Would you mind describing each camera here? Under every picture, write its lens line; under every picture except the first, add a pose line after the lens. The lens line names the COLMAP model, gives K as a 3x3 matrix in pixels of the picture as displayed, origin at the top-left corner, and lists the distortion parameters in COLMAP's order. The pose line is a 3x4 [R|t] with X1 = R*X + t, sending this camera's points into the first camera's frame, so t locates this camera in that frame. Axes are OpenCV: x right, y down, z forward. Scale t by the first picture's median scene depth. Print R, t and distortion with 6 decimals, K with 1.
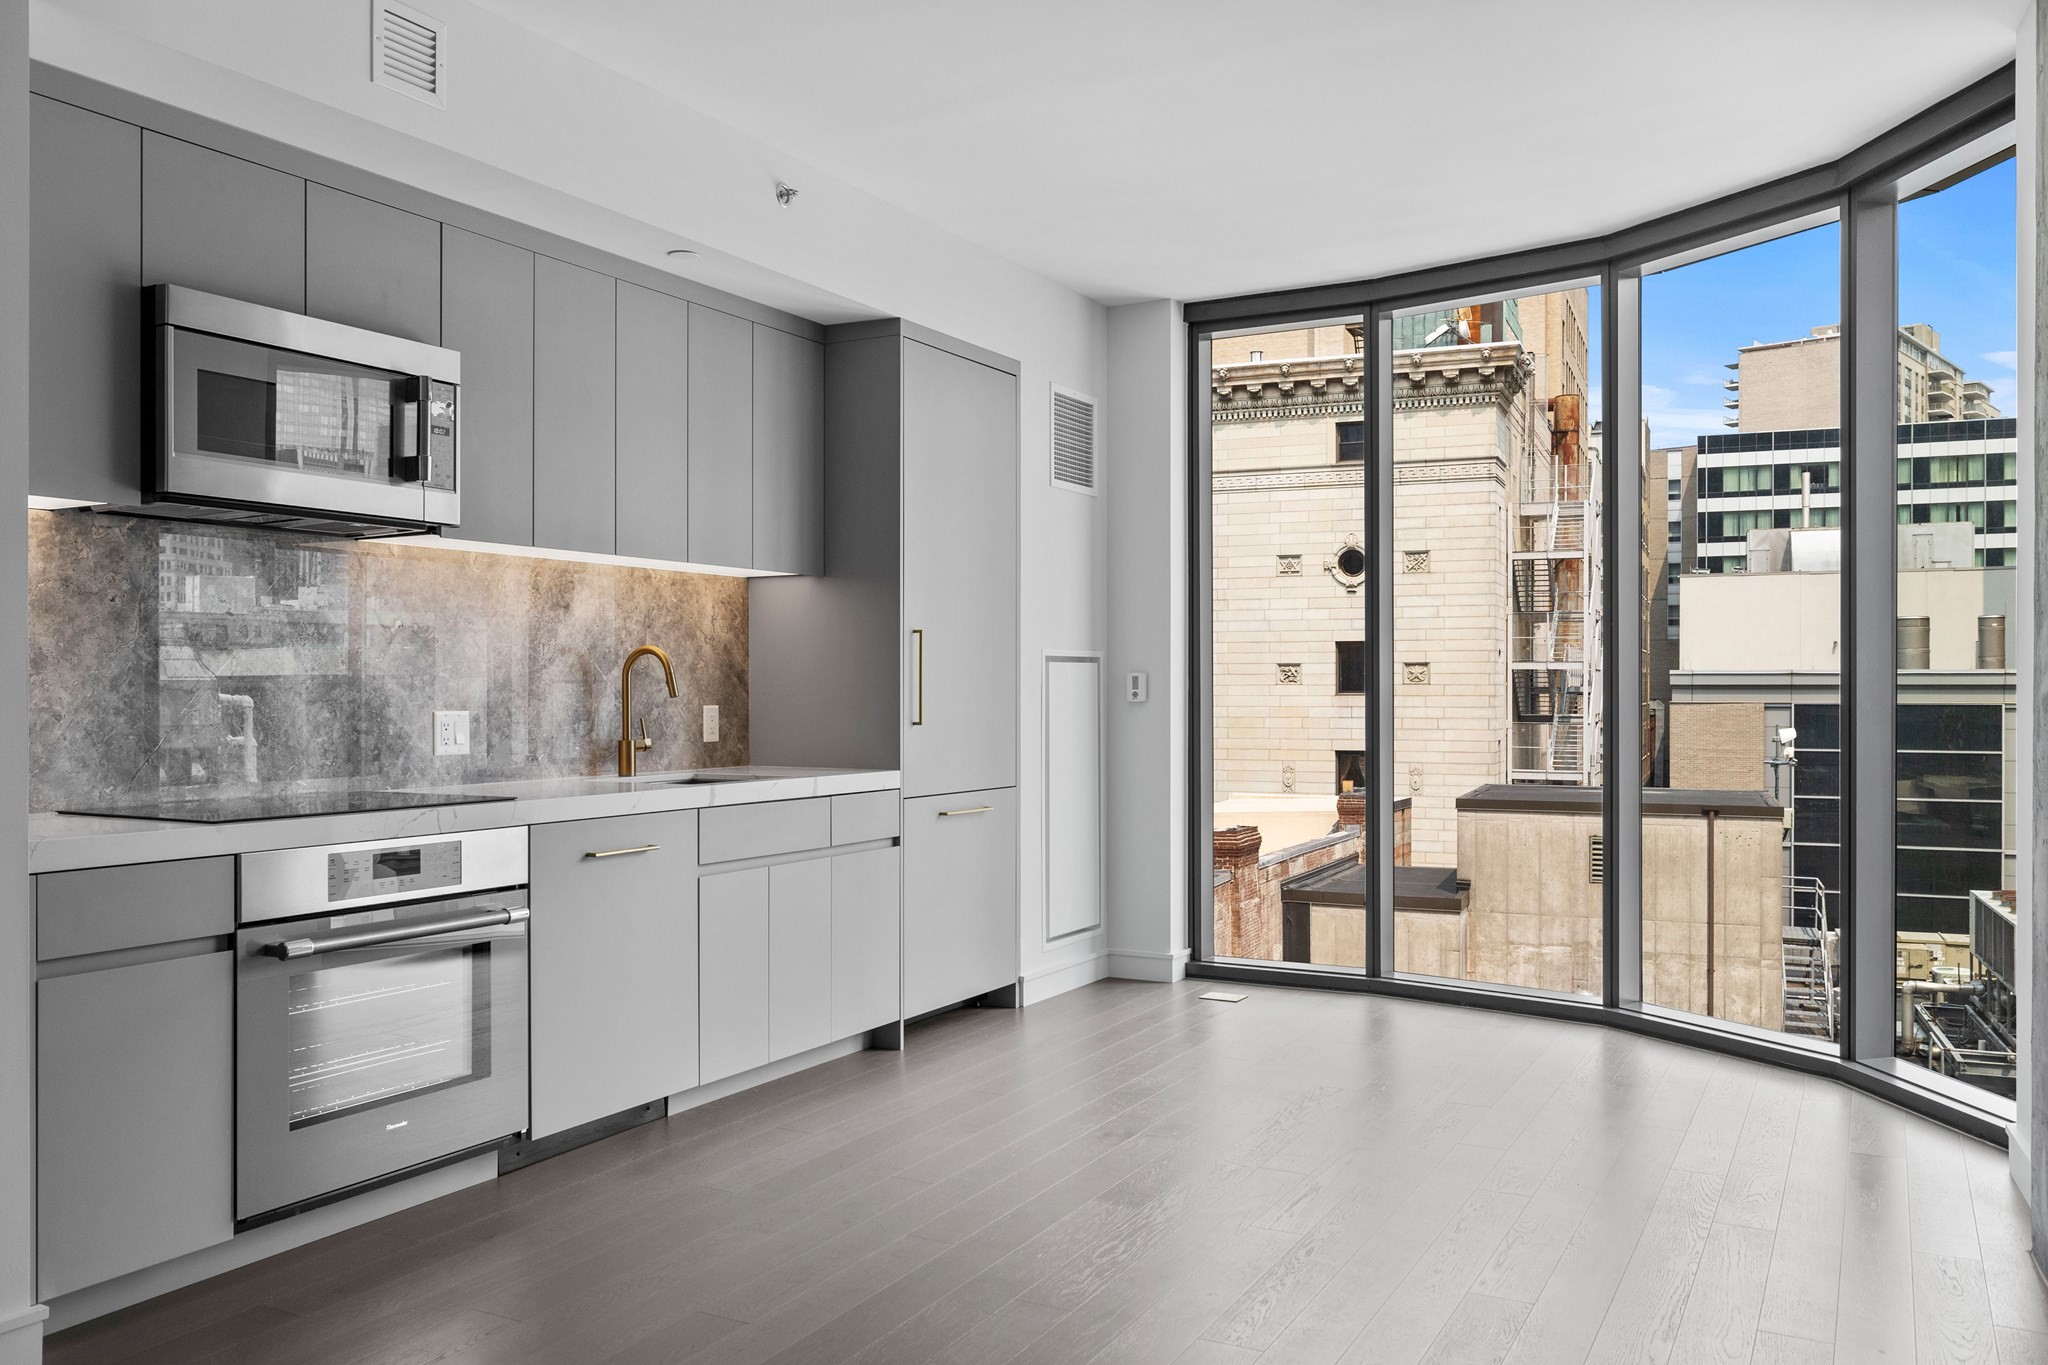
lens RADIAL K [[1605.3, 0, 1024.0], [0, 1605.3, 682.5], [0, 0, 1]] dist [-0.000209, 0.004315]
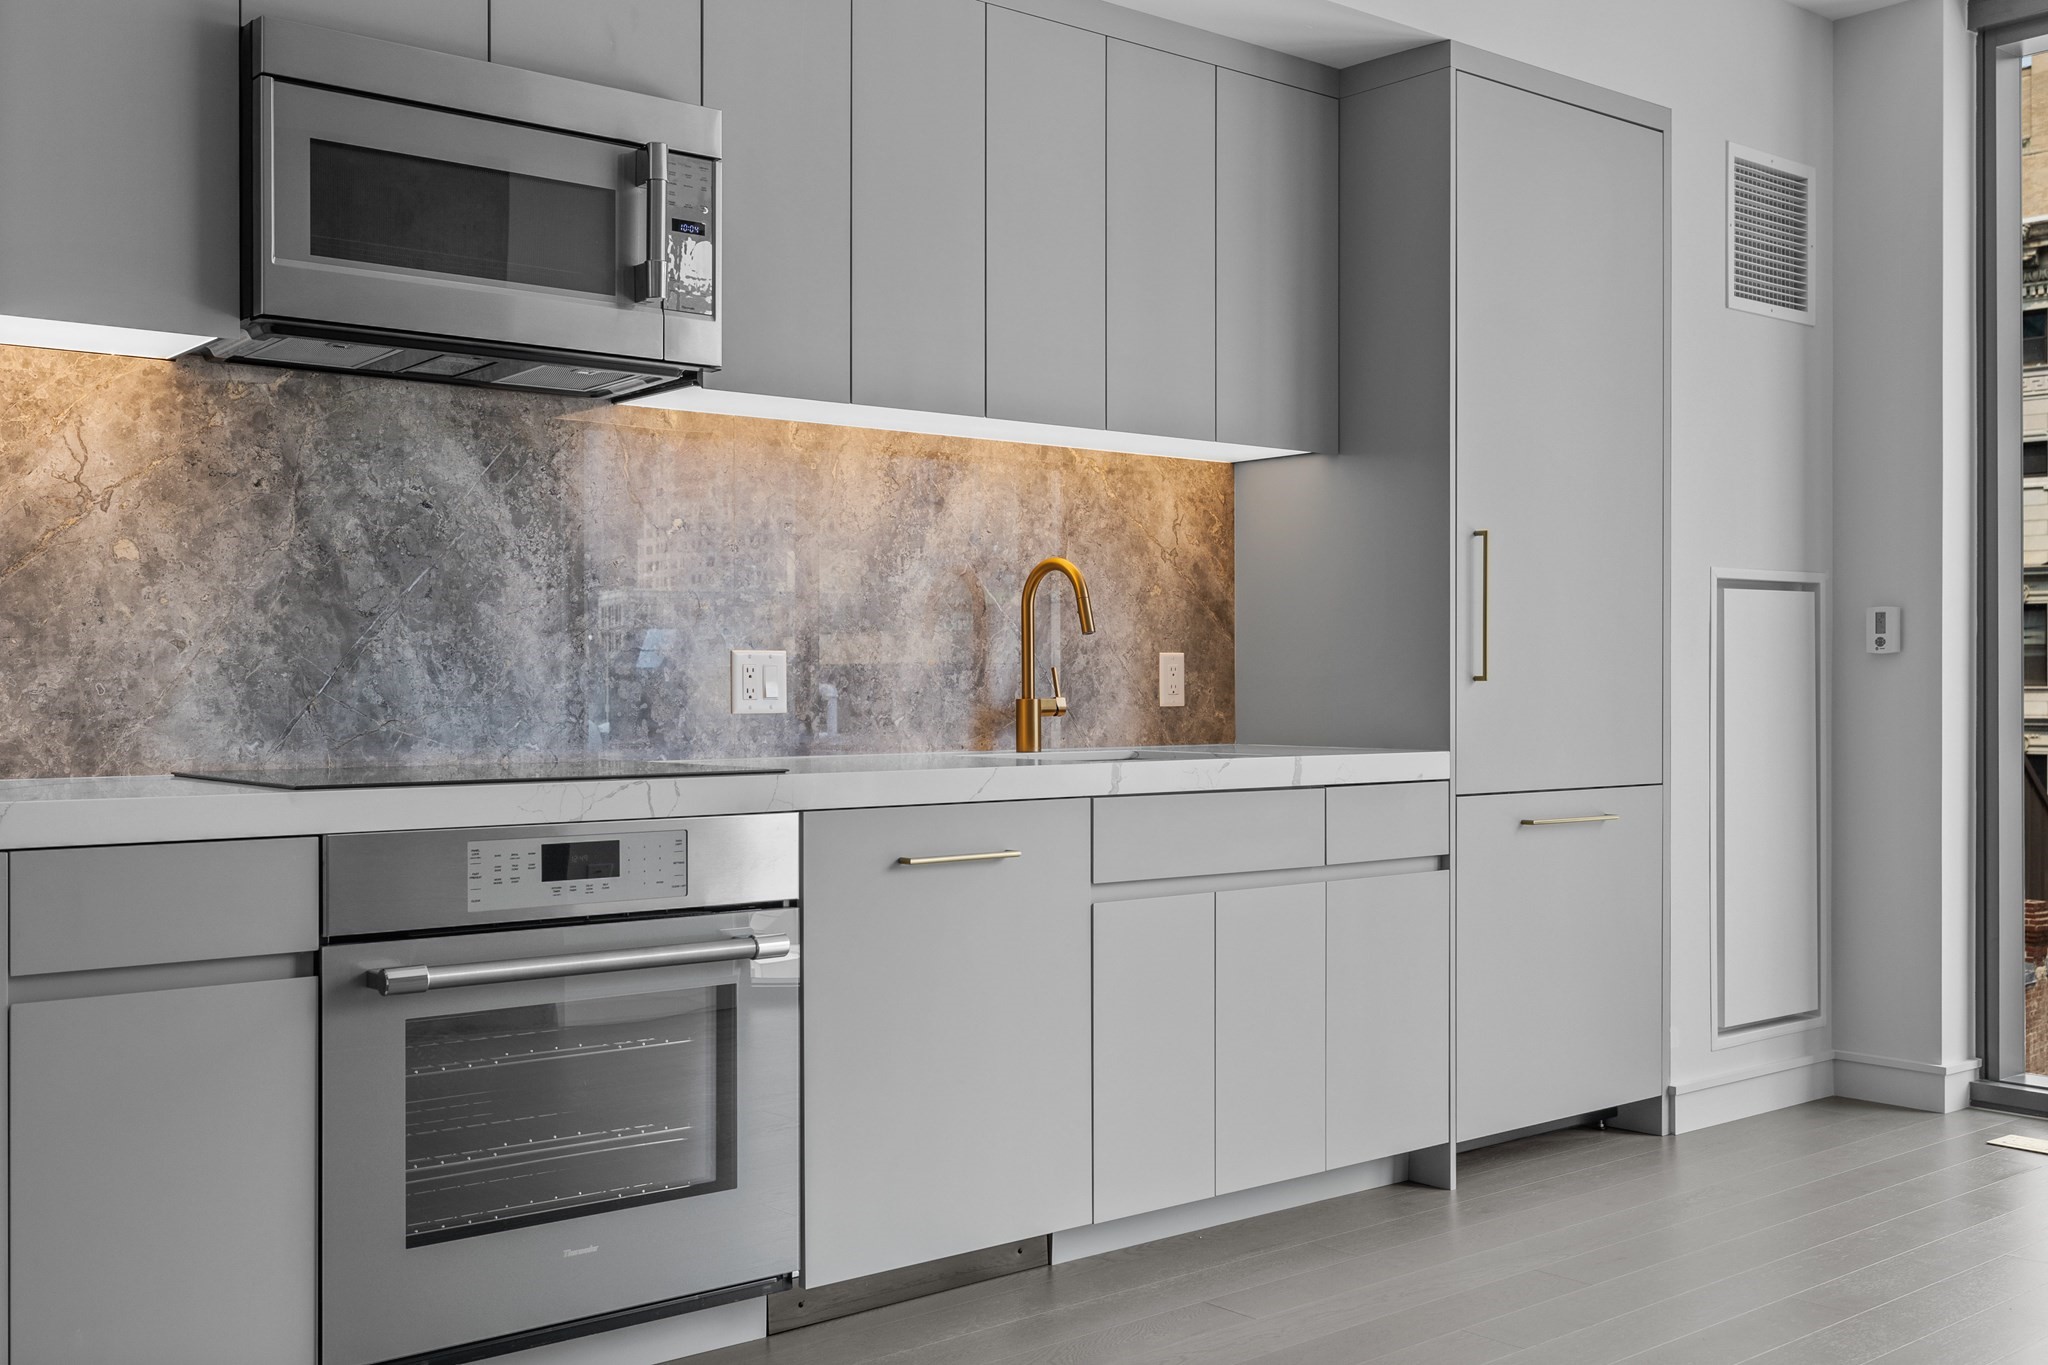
lens RADIAL K [[2043.9, 0, 1024.0], [0, 2043.9, 682.5], [0, 0, 1]] dist [0.003140, 0.006072]
pose [[0.931074, 0.000385, -0.364829, 0.059709], [0.001458, 0.999988, 0.004778, 0.022574], [0.364827, -0.004980, 0.931062, 0.177613]]
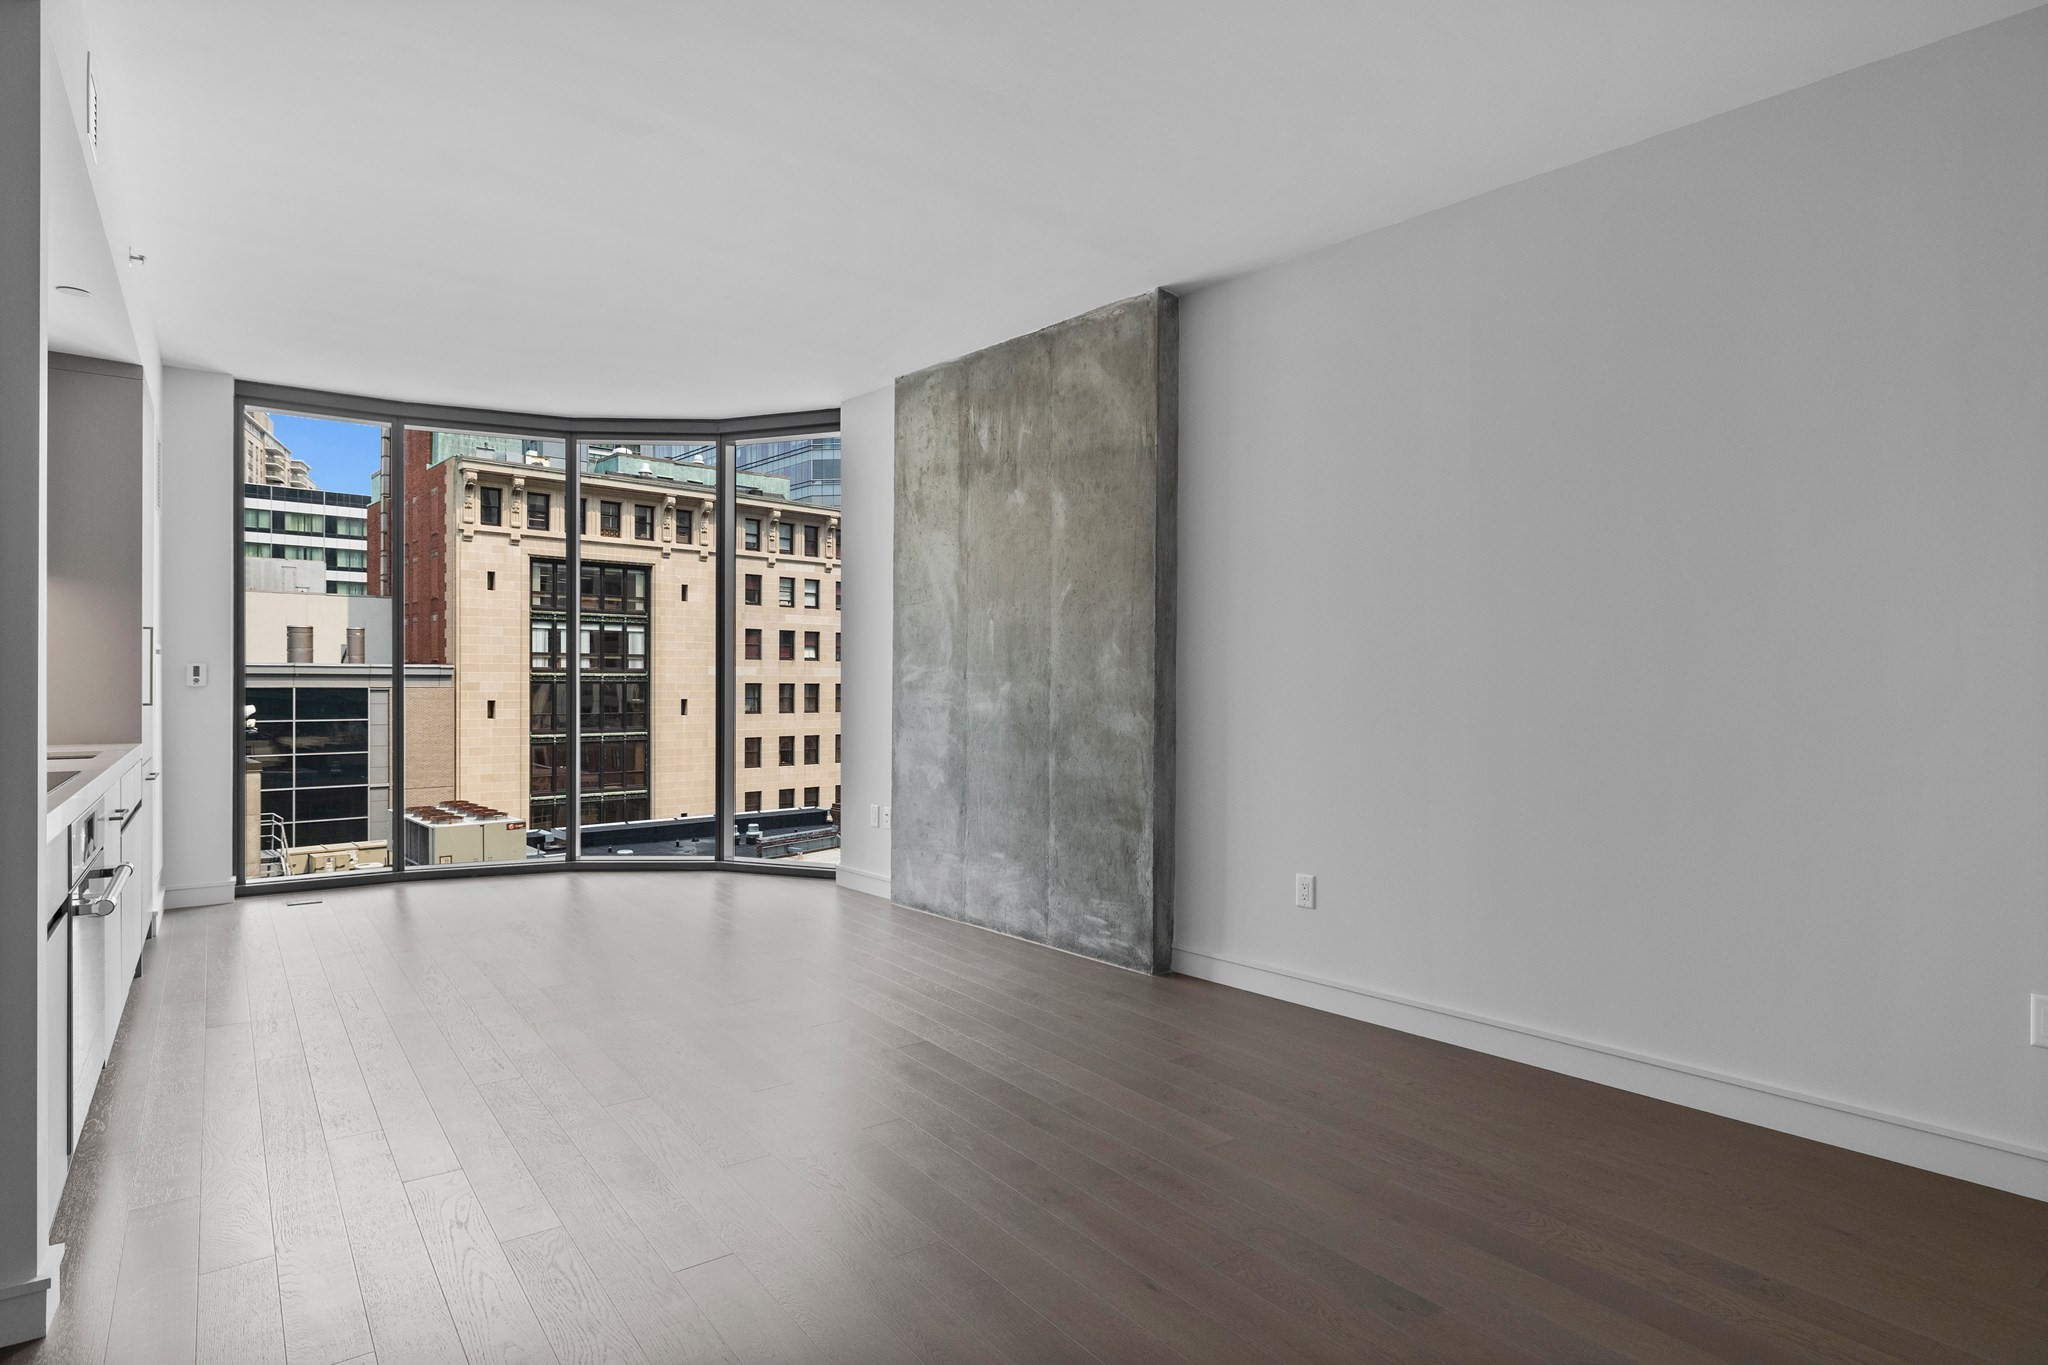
lens RADIAL K [[1103.1, 0, 1024.0], [0, 1103.1, 682.5], [0, 0, 1]] dist [-0.001056, 0.000116]
pose [[0.427965, -0.000649, 0.903795, -0.521201], [-0.007458, 0.999963, 0.004250, 0.000351], [-0.903764, -0.008559, 0.427944, 0.053197]]
